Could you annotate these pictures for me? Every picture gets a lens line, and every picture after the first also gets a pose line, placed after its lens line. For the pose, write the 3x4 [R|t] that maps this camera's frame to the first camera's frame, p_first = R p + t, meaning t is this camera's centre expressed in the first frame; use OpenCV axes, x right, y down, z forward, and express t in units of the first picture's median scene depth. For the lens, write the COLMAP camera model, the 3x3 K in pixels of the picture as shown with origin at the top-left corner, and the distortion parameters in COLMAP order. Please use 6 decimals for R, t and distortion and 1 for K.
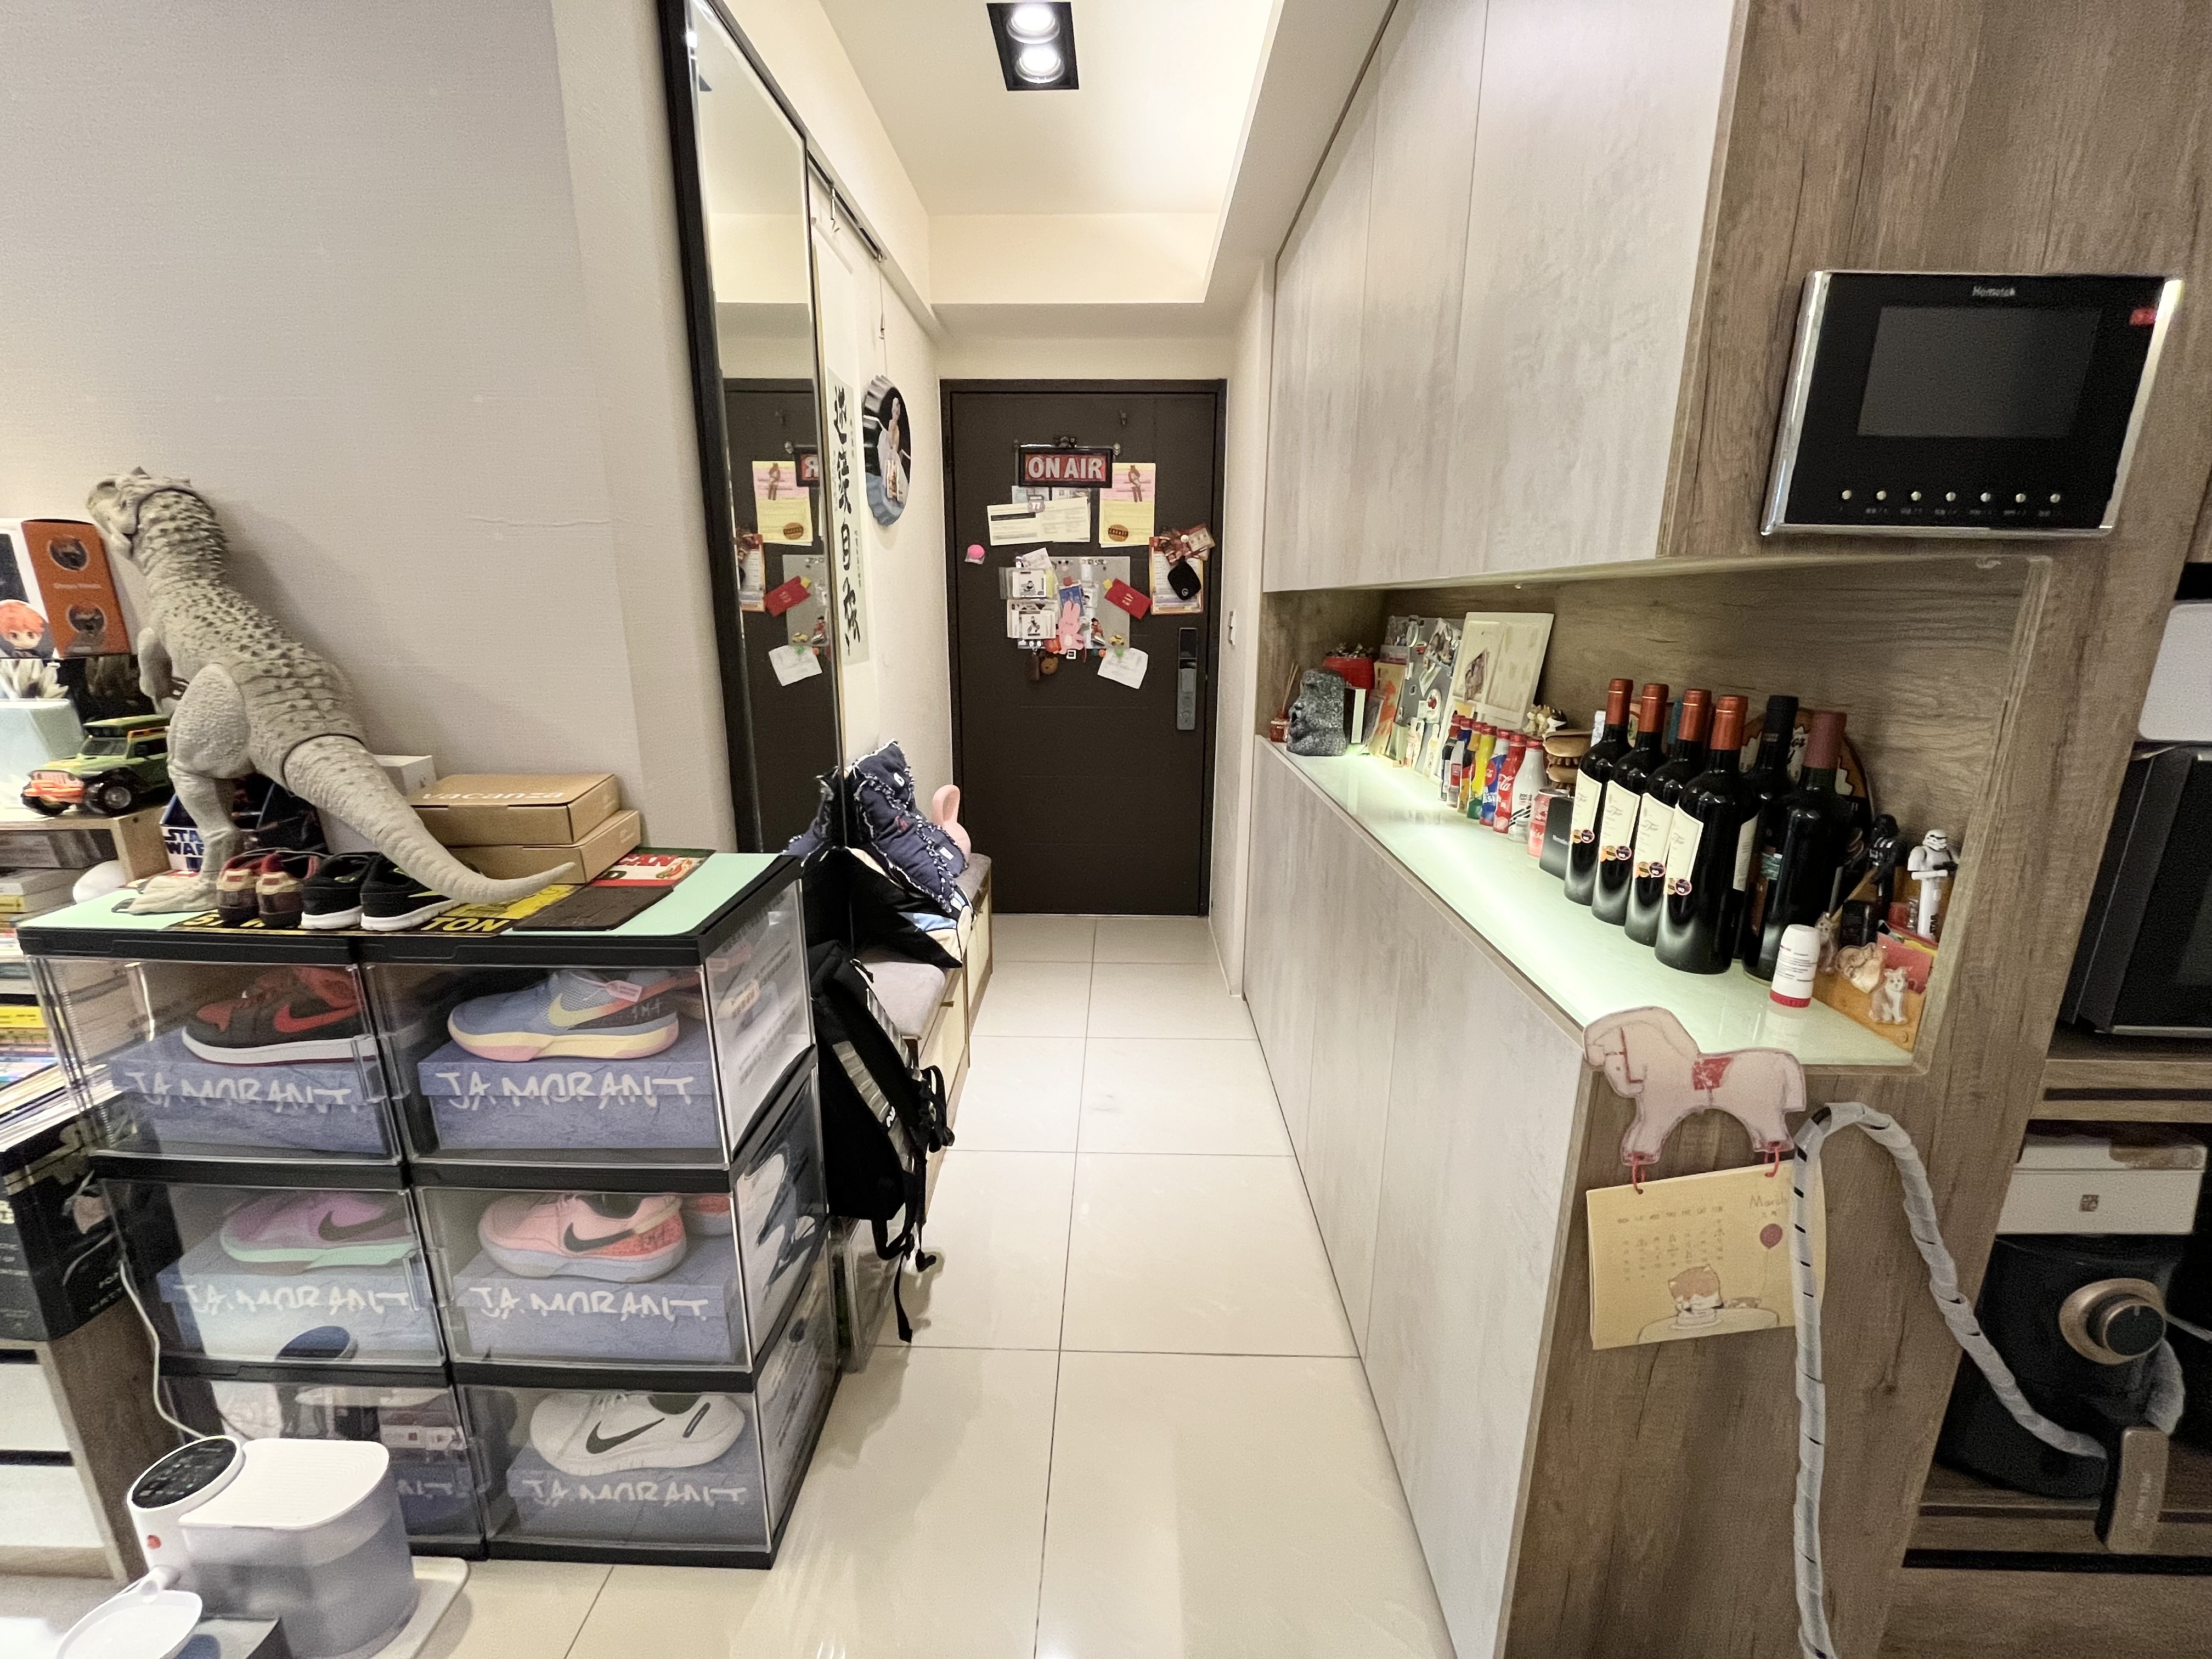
lens RADIAL K [[895.0, 0, 1099.7], [0, 895.0, 821.6], [0, 0, 1]] dist [-0.001934, -0.000484]
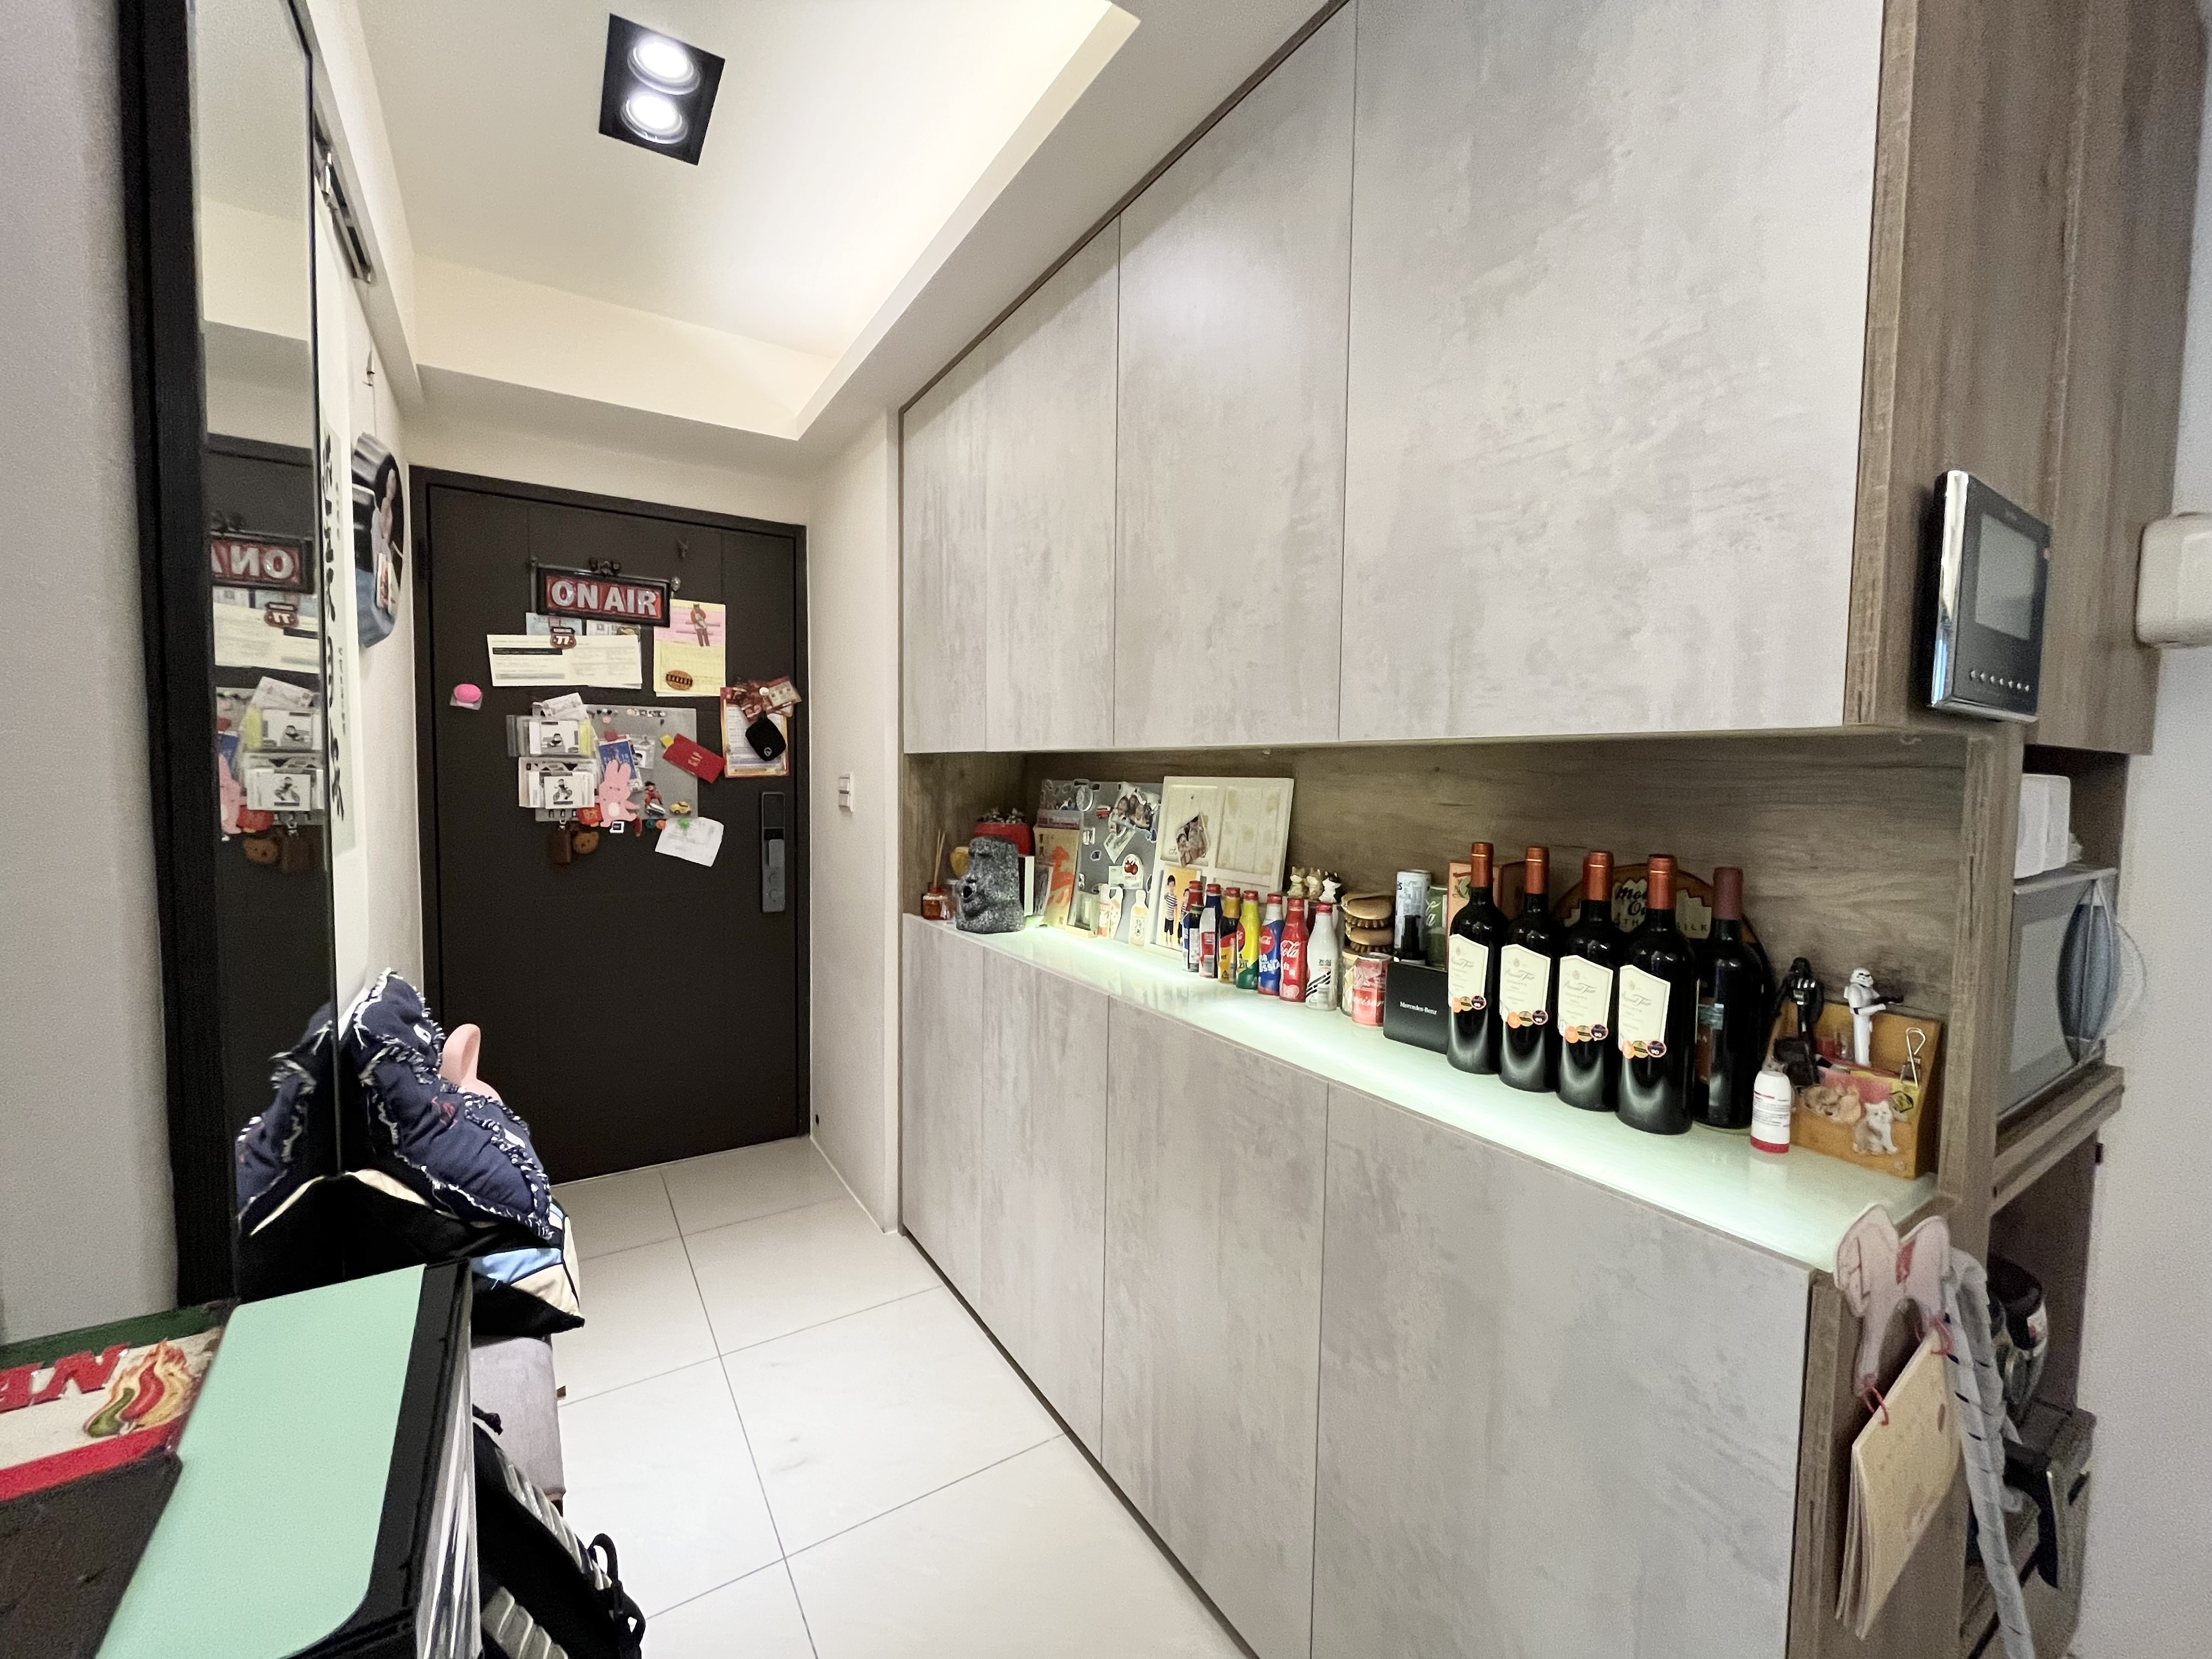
lens RADIAL K [[895.0, 0, 1099.7], [0, 895.0, 821.6], [0, 0, 1]] dist [-0.001934, -0.000484]
pose [[0.830305, -0.024917, 0.556752, -0.190648], [0.122509, 0.982725, -0.138722, -0.052694], [-0.543677, 0.183388, 0.819014, 0.220276]]
